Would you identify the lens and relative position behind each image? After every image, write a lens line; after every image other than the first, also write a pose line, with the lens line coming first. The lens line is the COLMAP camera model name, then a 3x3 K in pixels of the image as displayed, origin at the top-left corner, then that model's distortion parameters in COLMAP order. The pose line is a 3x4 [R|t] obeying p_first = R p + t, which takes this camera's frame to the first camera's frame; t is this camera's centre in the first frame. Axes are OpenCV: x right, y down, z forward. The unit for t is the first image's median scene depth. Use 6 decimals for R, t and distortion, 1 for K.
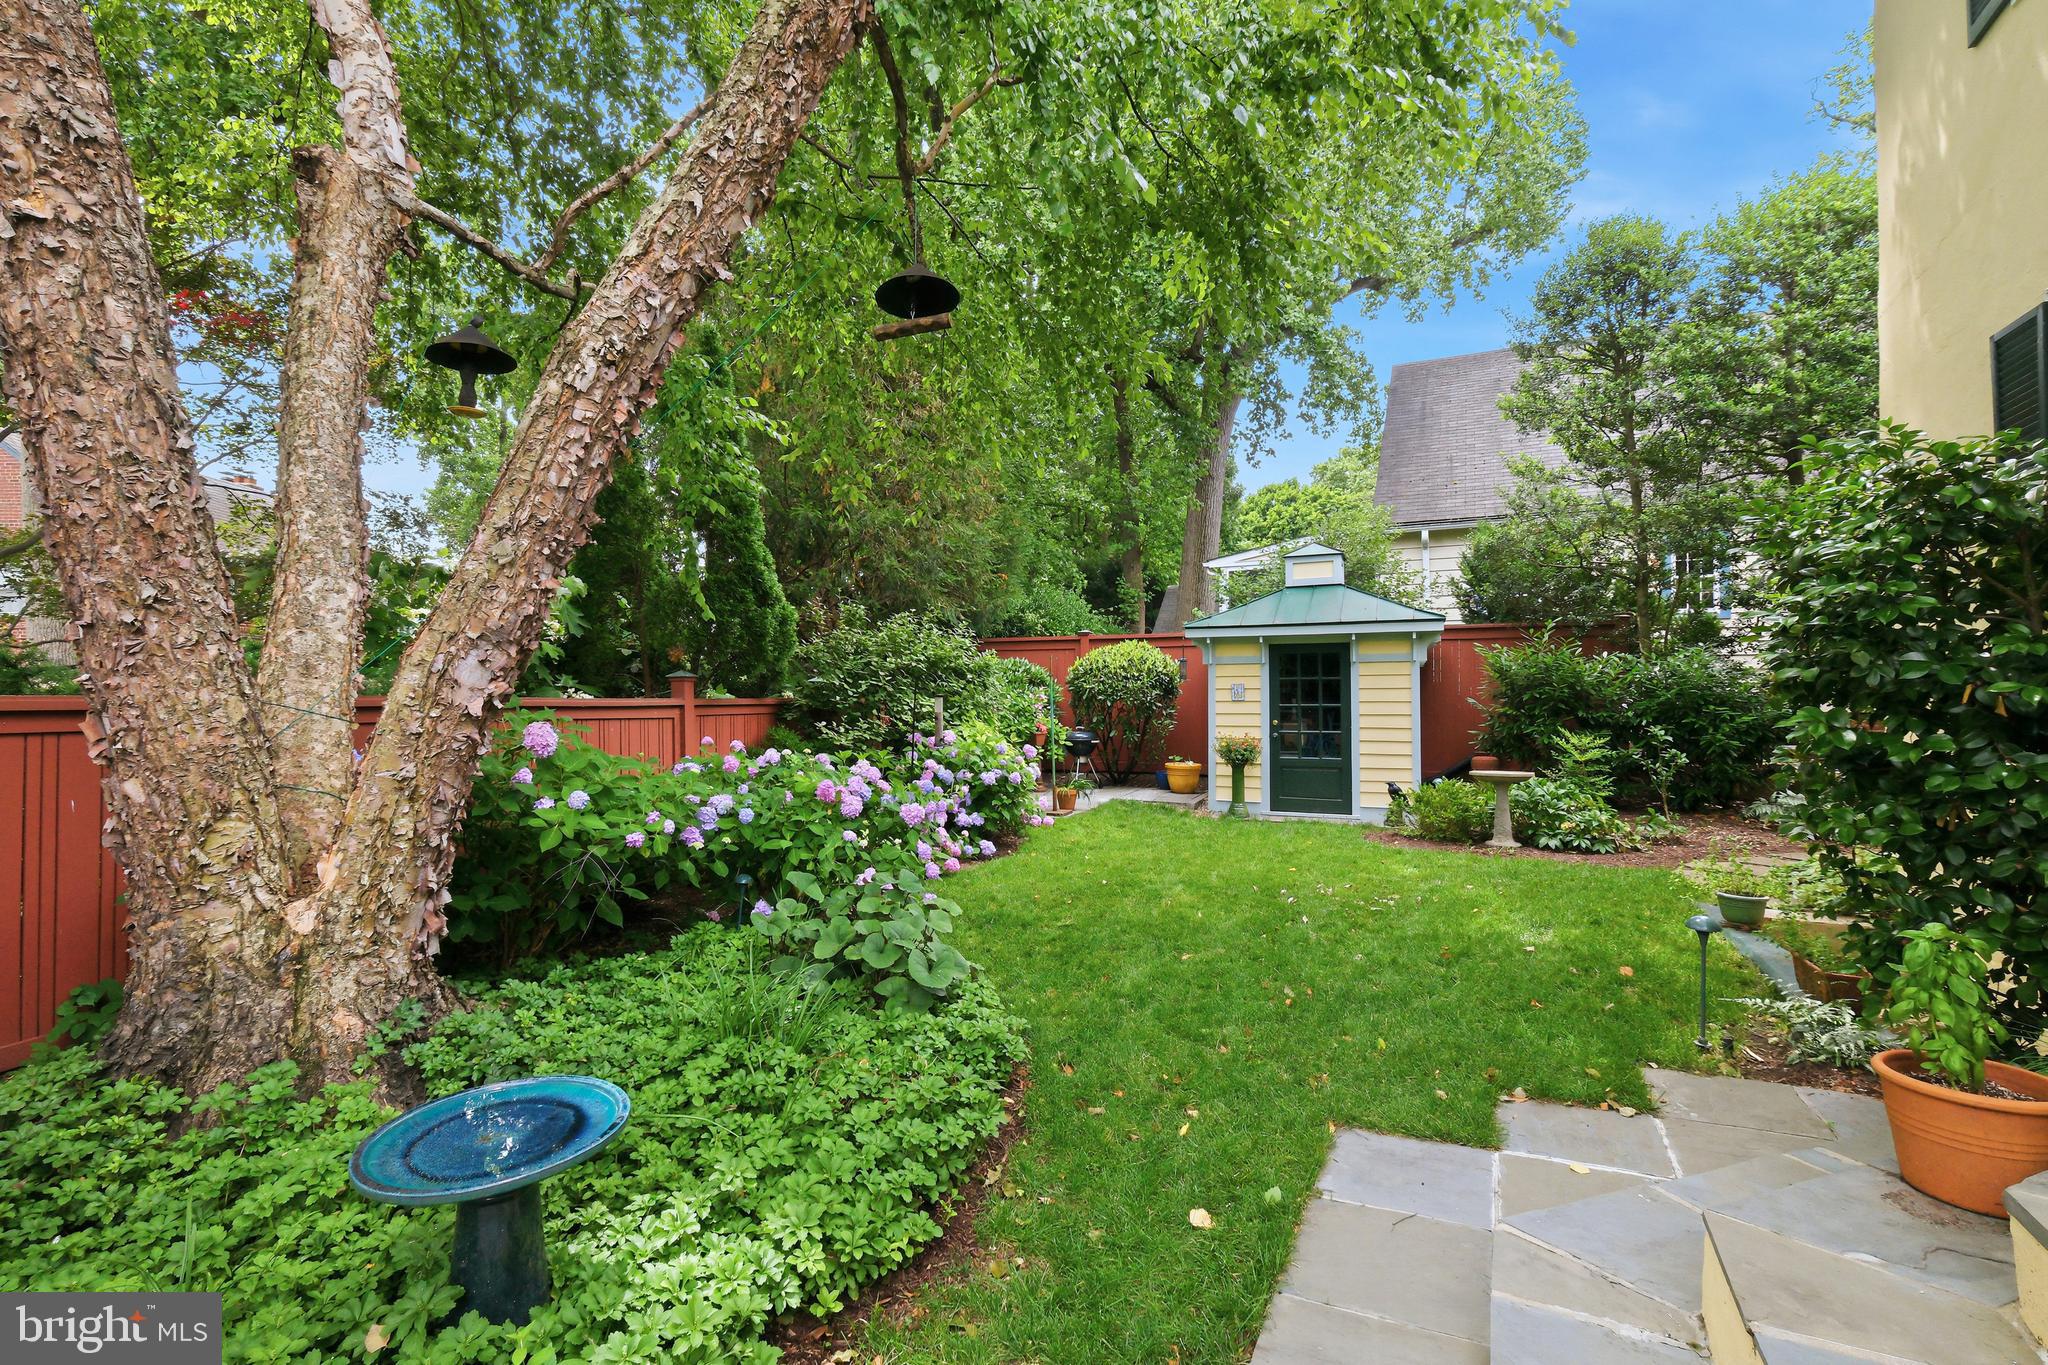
lens RADIAL K [[892.2, 0, 1025.0], [0, 892.2, 683.6], [0, 0, 1]] dist [-0.003167, -0.000193]
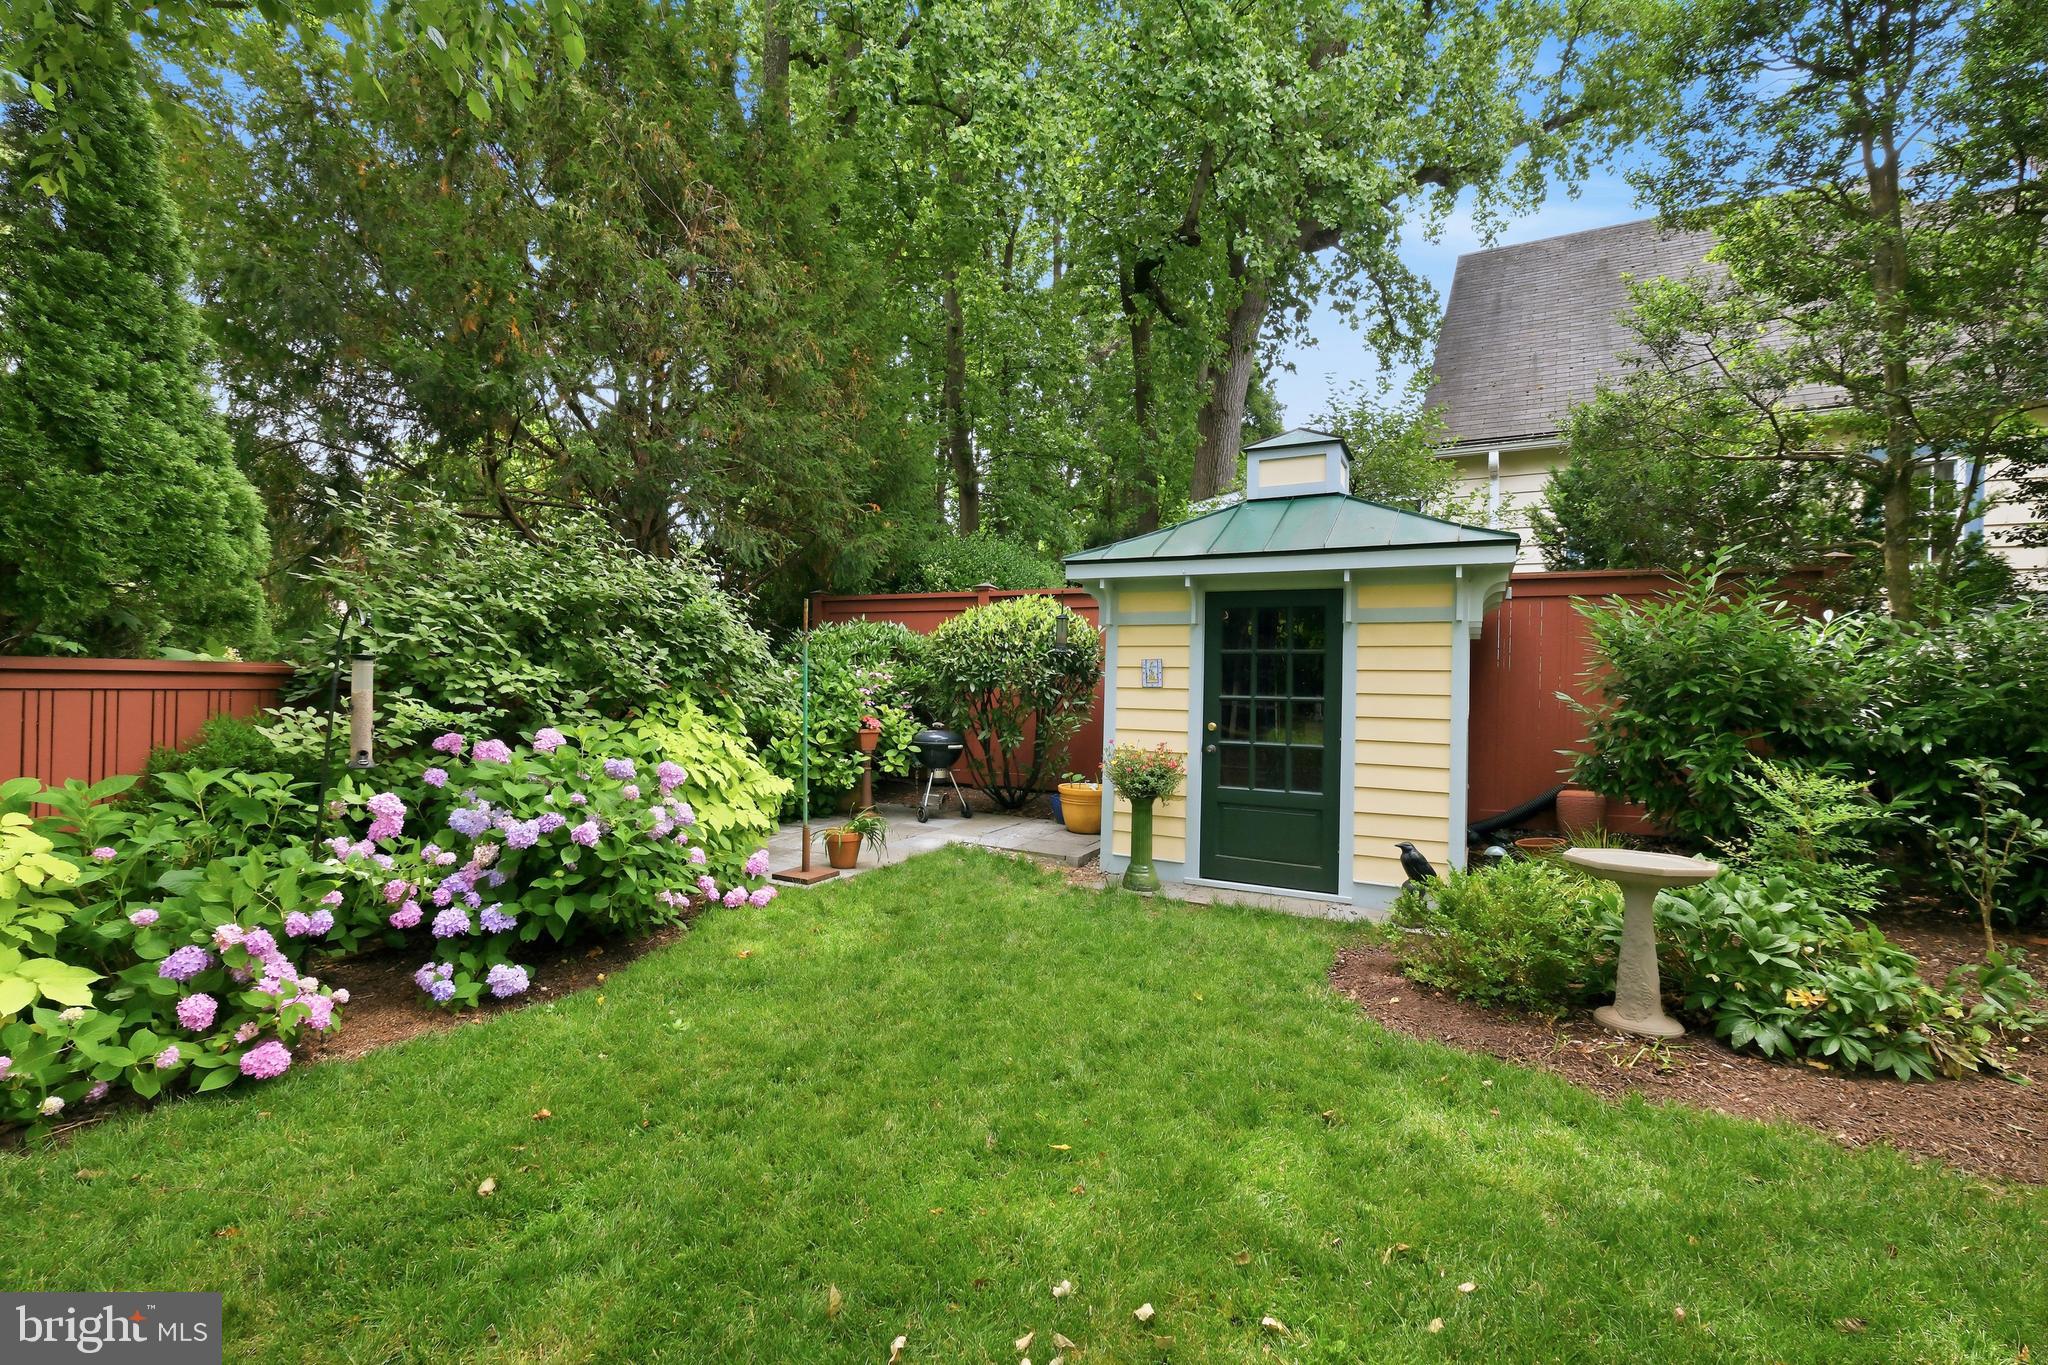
lens RADIAL K [[892.2, 0, 1022.6], [0, 892.2, 684.9], [0, 0, 1]] dist [-0.003167, -0.000193]
pose [[0.997566, 0.023418, -0.065686, 0.197451], [-0.022333, 0.999603, 0.017201, 0.009406], [0.066063, -0.015693, 0.997692, 0.417199]]
